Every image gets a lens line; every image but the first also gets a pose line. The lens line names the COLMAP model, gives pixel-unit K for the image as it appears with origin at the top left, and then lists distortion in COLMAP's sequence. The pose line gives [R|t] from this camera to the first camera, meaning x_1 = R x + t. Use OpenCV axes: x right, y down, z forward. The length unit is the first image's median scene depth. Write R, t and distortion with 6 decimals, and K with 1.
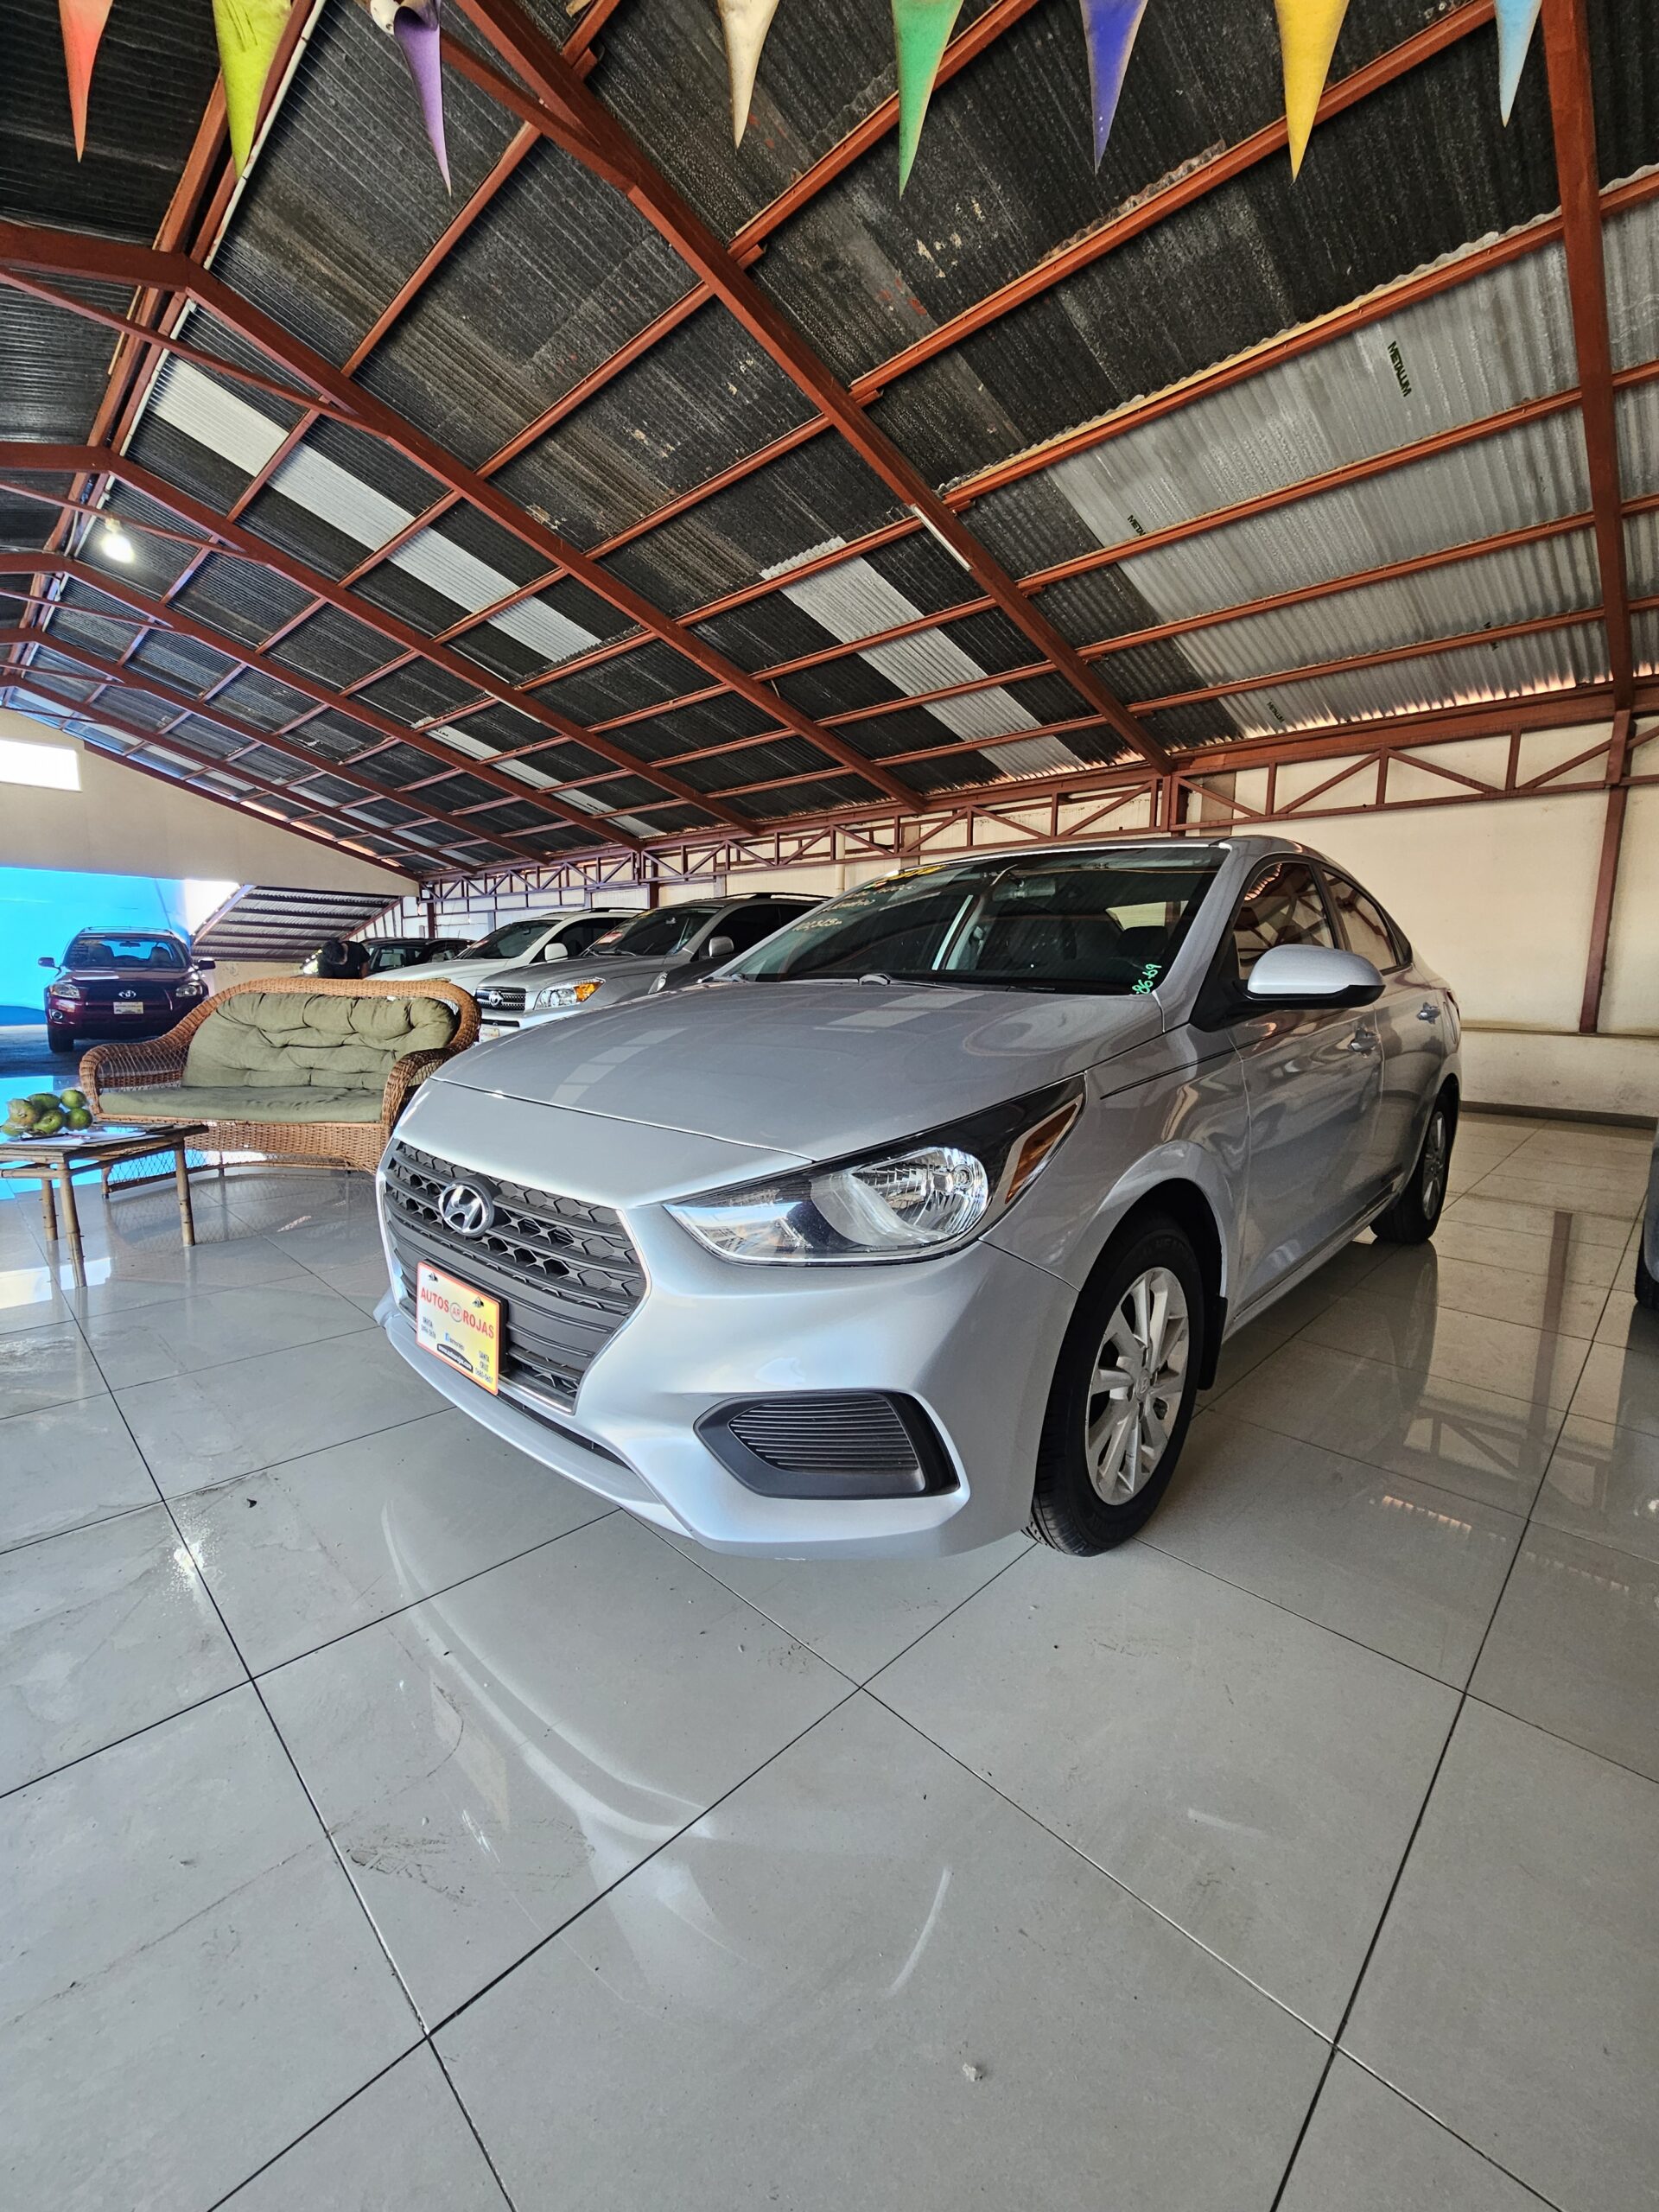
lens RADIAL K [[901.8, 0, 829.5], [0, 901.8, 1106.0], [0, 0, 1]] dist [-0.000359, -0.000220]
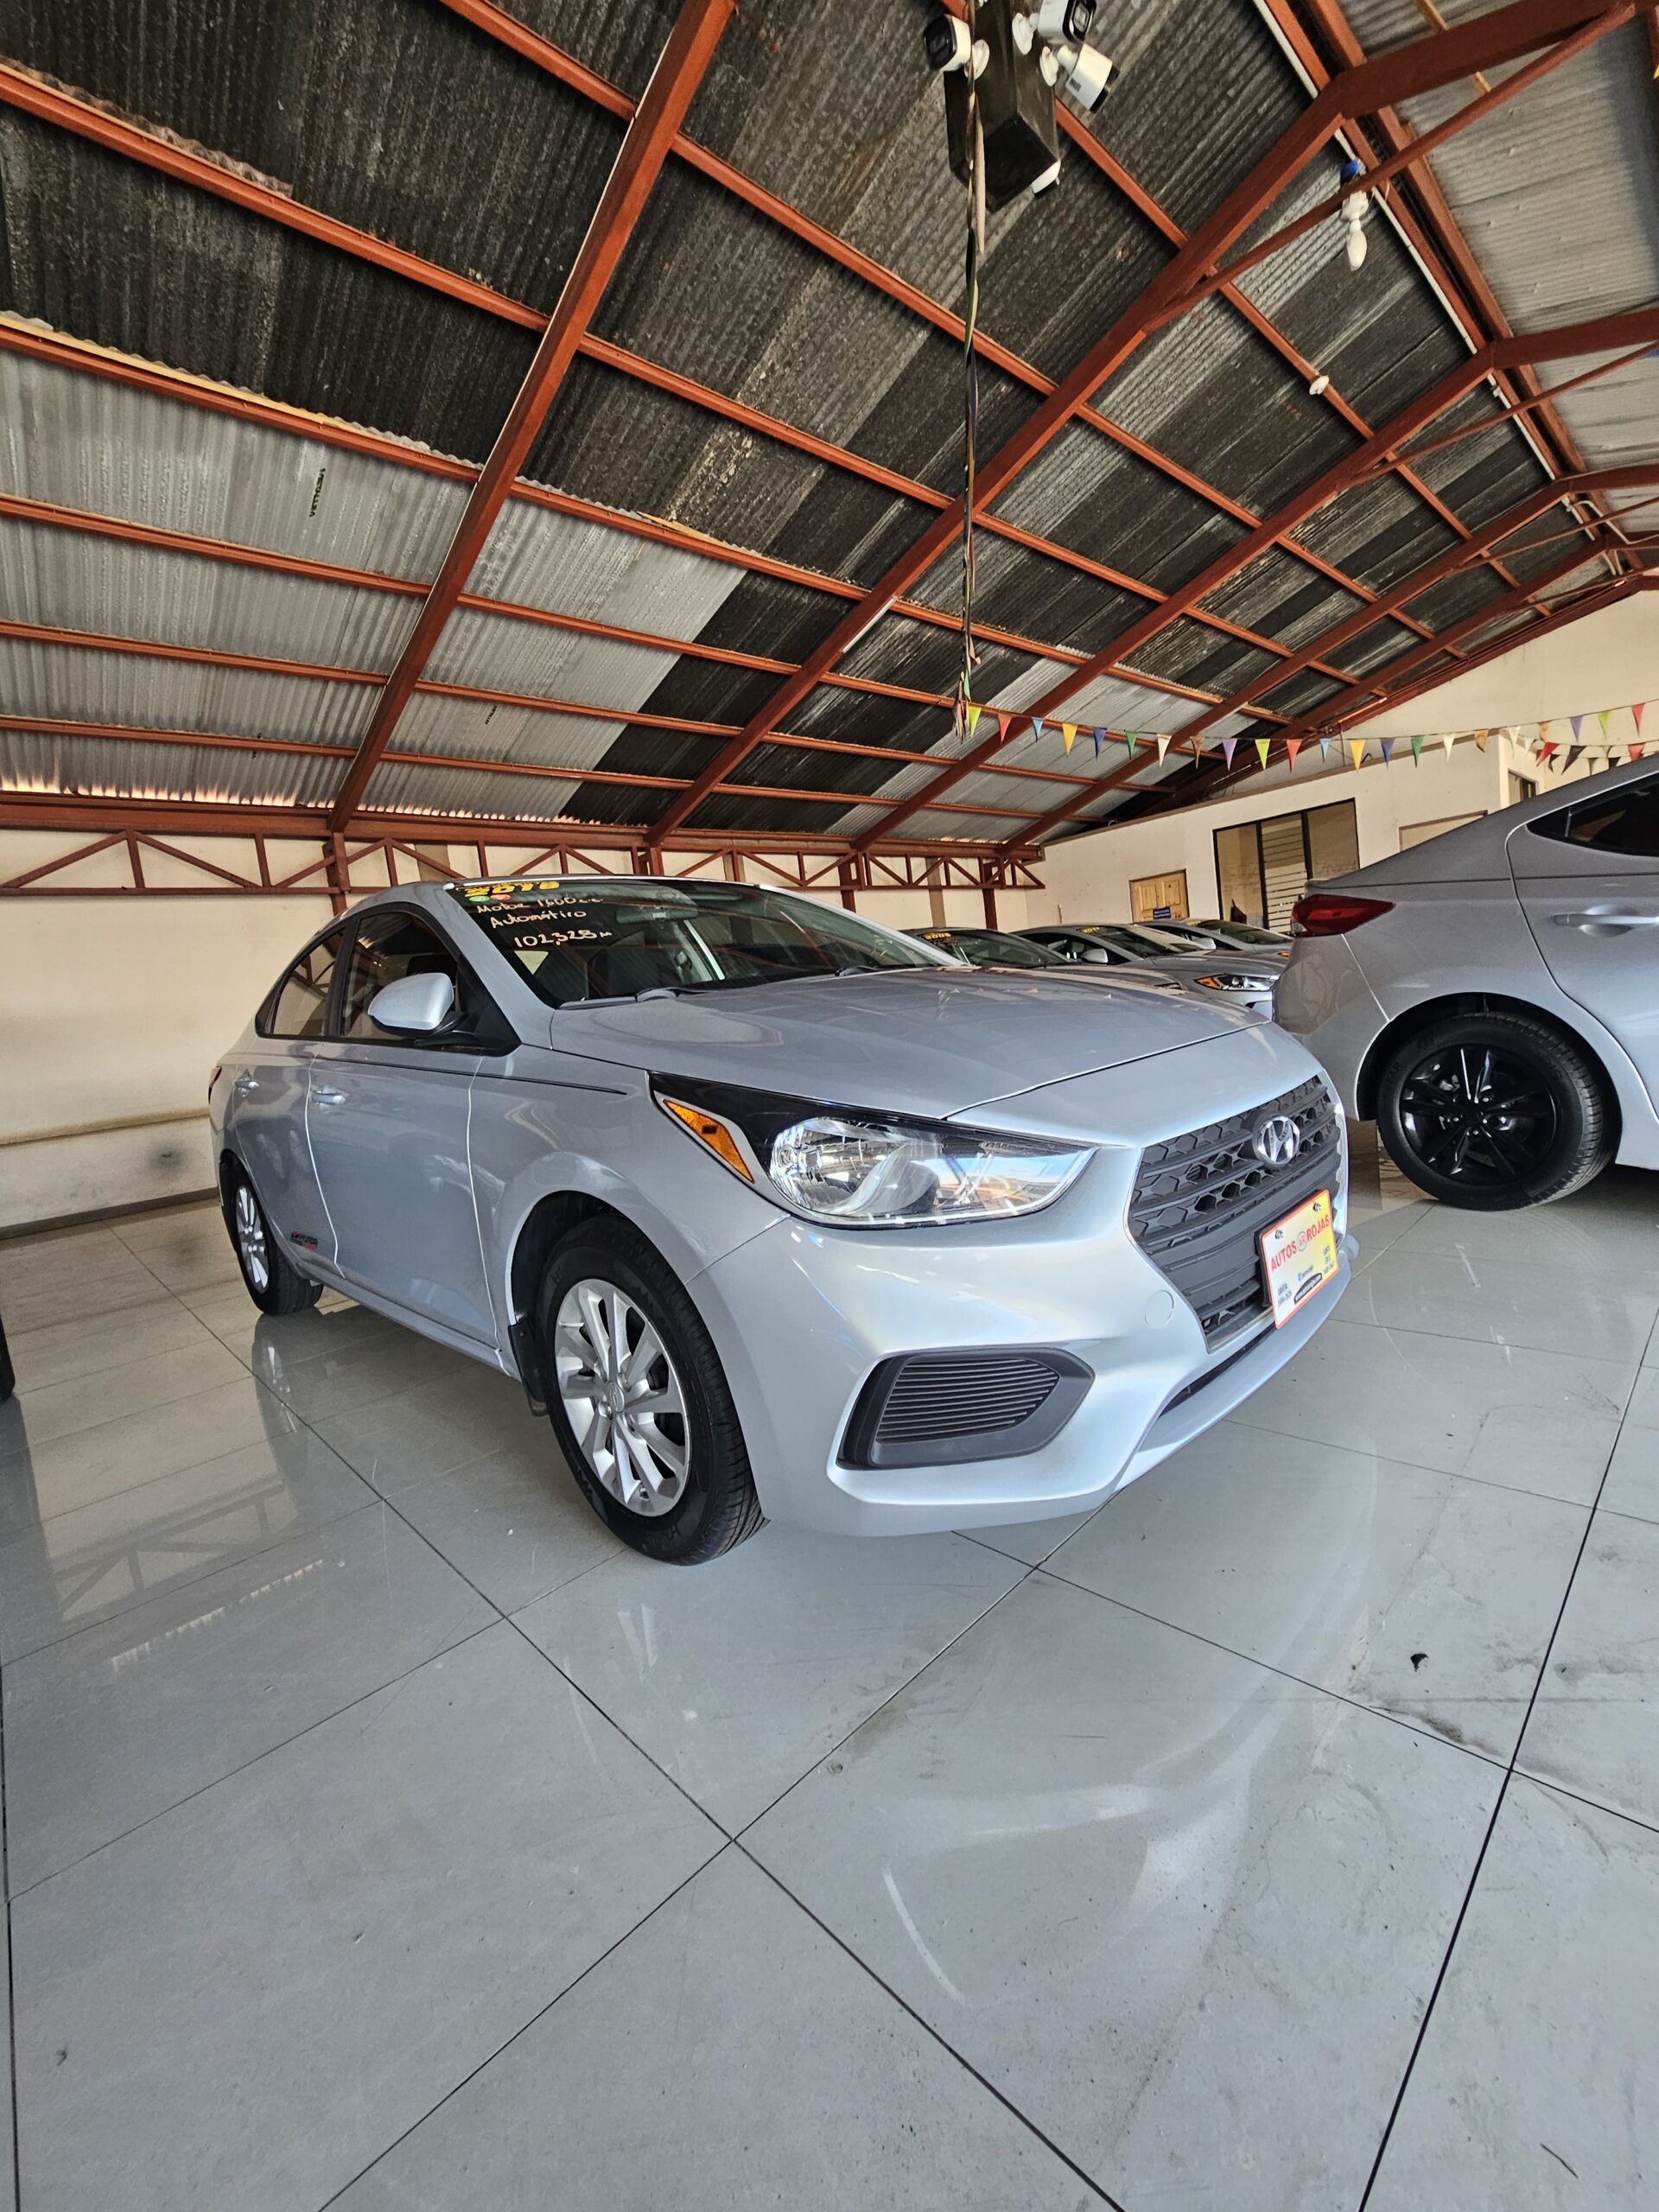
lens RADIAL K [[893.3, 0, 829.5], [0, 893.3, 1106.0], [0, 0, 1]] dist [-0.010324, 0.005128]
pose [[0.037275, -0.134142, 0.990261, -0.468396], [0.265074, 0.956778, 0.119628, -0.061610], [-0.963507, 0.258033, 0.071222, 0.468537]]
